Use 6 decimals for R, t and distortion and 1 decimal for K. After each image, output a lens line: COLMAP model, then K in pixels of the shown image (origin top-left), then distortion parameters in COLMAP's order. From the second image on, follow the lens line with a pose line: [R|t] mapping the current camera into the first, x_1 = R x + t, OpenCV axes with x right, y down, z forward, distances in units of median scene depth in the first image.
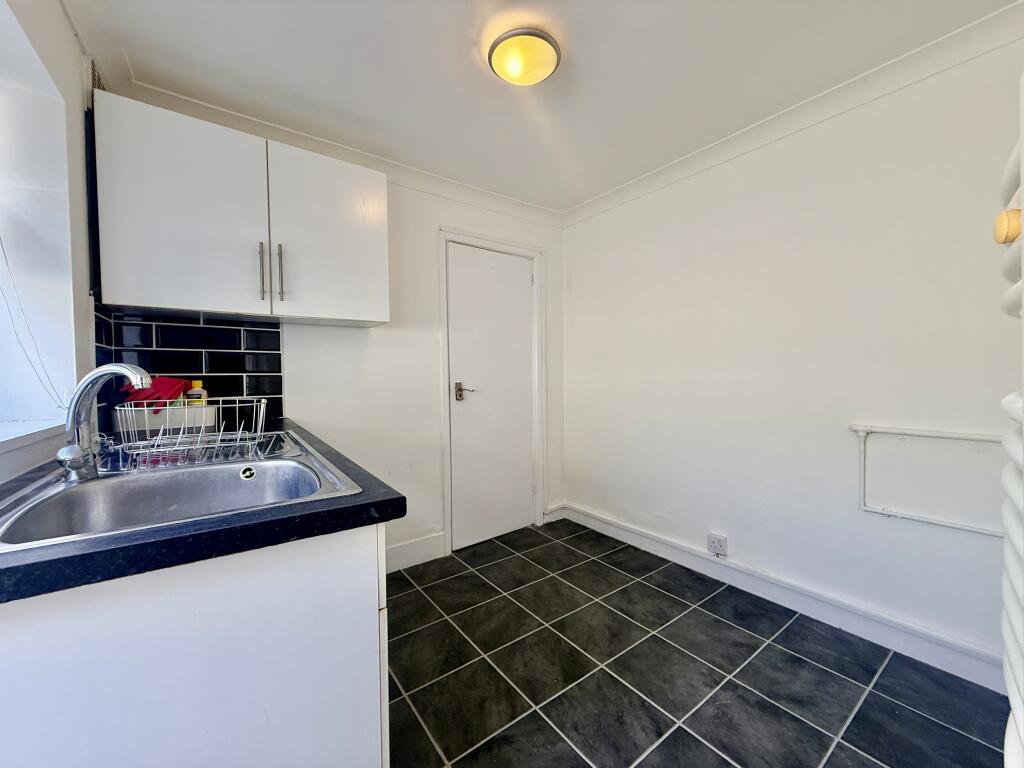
lens RADIAL K [[408.0, 0, 510.3], [0, 408.0, 384.0], [0, 0, 1]] dist [0.000146, -0.000111]
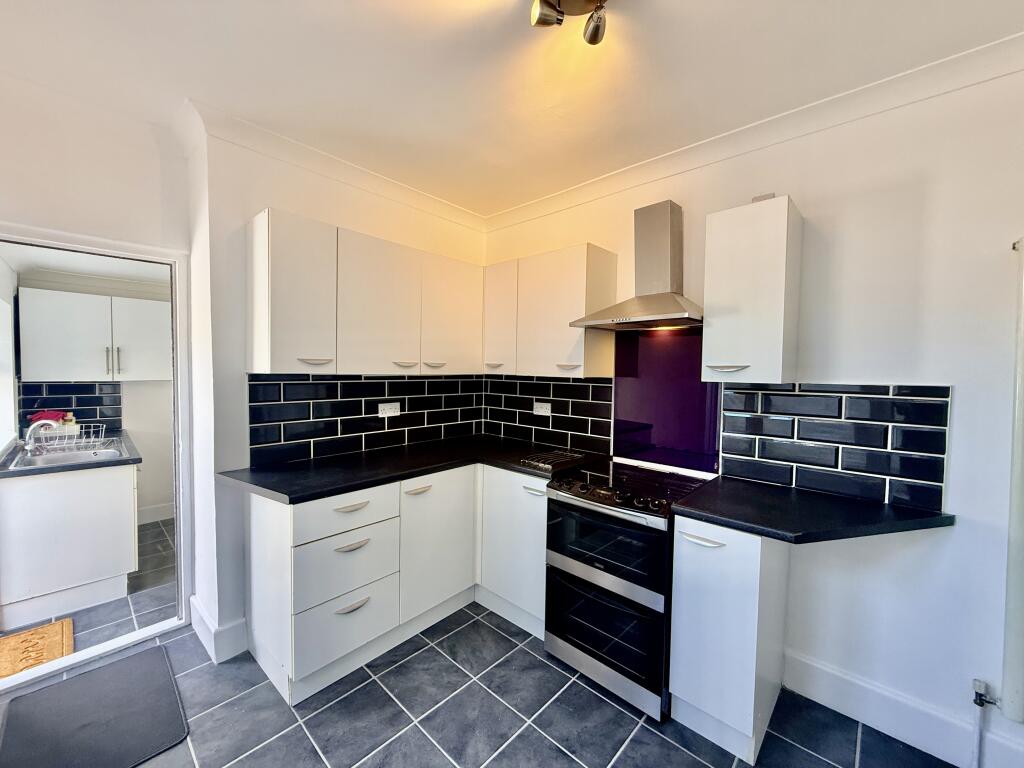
lens RADIAL K [[408.0, 0, 510.3], [0, 408.0, 384.0], [0, 0, 1]] dist [0.000146, -0.000111]
pose [[0.980842, 0.020598, 0.193712, 1.155125], [-0.022869, 0.999693, 0.009495, -0.255277], [-0.193457, -0.013743, 0.981013, -1.655660]]
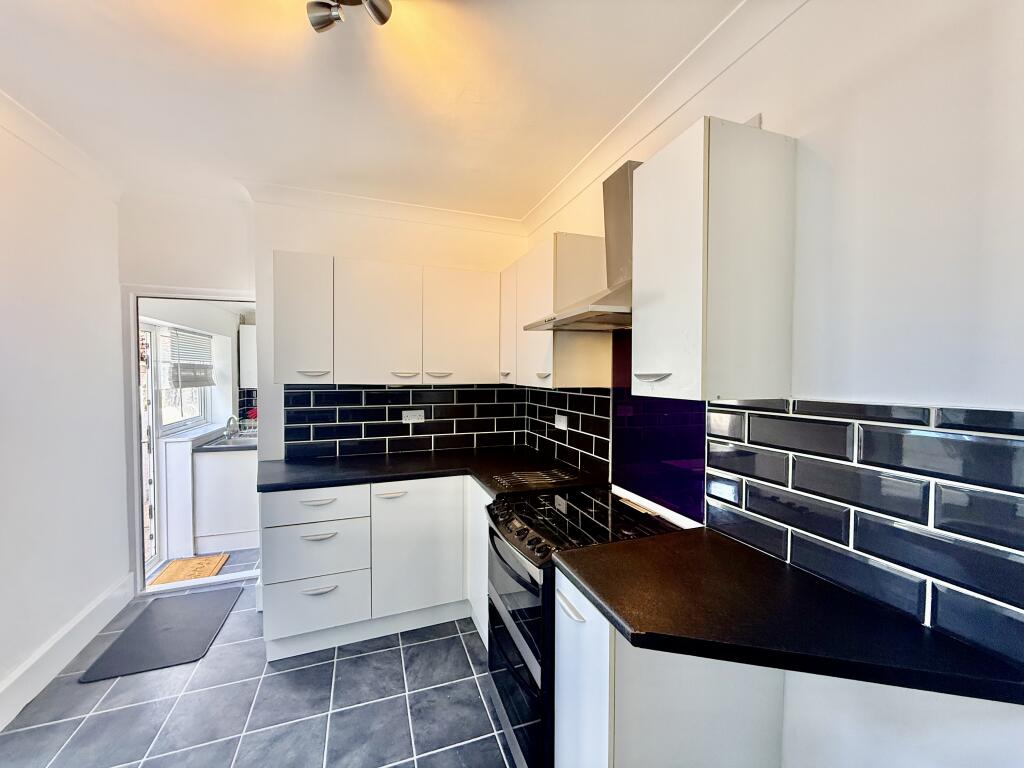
lens RADIAL K [[408.0, 0, 510.3], [0, 408.0, 384.0], [0, 0, 1]] dist [0.000146, -0.000111]
pose [[0.959530, 0.024837, -0.280511, 1.960590], [-0.024660, 0.999687, 0.004161, -0.286440], [0.280526, 0.002925, 0.959842, -1.513947]]
